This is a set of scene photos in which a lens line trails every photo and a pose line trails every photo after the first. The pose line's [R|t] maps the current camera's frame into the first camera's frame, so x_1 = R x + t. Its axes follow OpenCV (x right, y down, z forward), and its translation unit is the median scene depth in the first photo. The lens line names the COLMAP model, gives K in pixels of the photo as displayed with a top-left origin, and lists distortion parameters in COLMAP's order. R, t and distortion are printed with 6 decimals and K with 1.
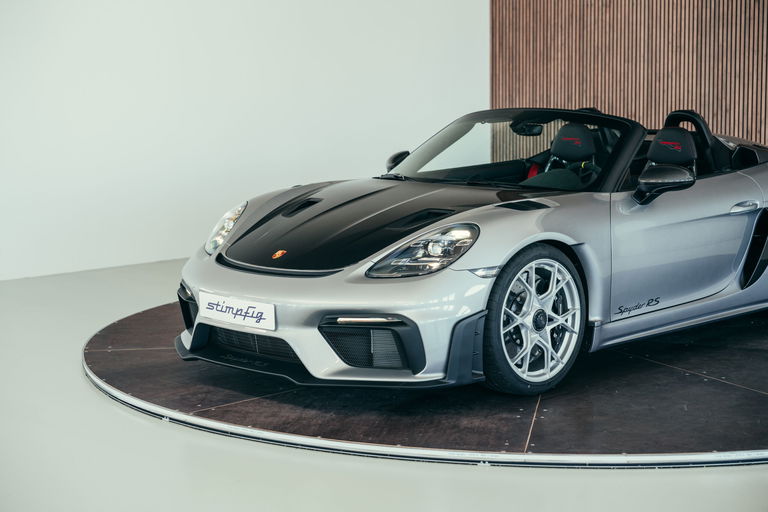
lens RADIAL K [[1533.5, 0, 387.0], [0, 1533.5, 255.6], [0, 0, 1]] dist [0.065198, 0.000000]
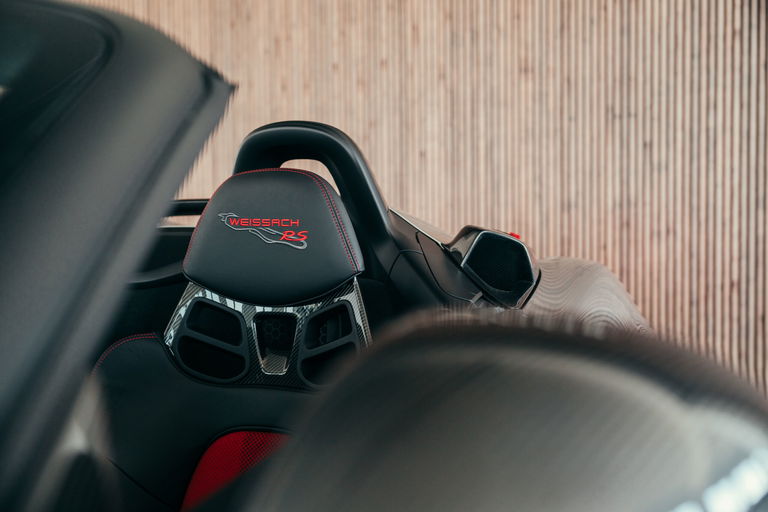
lens RADIAL K [[837.1, 0, 381.9], [0, 837.1, 259.2], [0, 0, 1]] dist [0.027450, 0.000000]
pose [[0.902880, -0.018641, 0.429489, 0.161126], [0.058380, 0.995121, -0.079537, -0.062181], [-0.425911, 0.096886, 0.899563, 1.010895]]
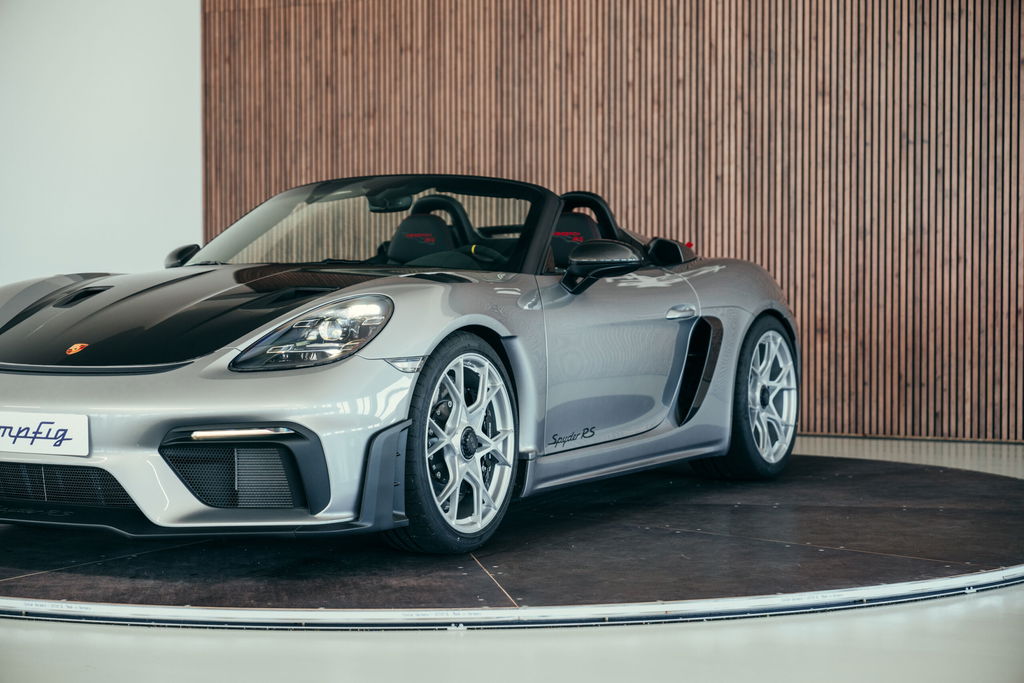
lens RADIAL K [[1965.3, 0, 512.7], [0, 1965.3, 345.9], [0, 0, 1]] dist [0.075940, 0.000000]
pose [[0.955836, -0.000471, 0.293901, -0.136632], [0.030217, 0.994857, -0.096681, 0.082630], [-0.292344, 0.101292, 0.950934, 0.151043]]
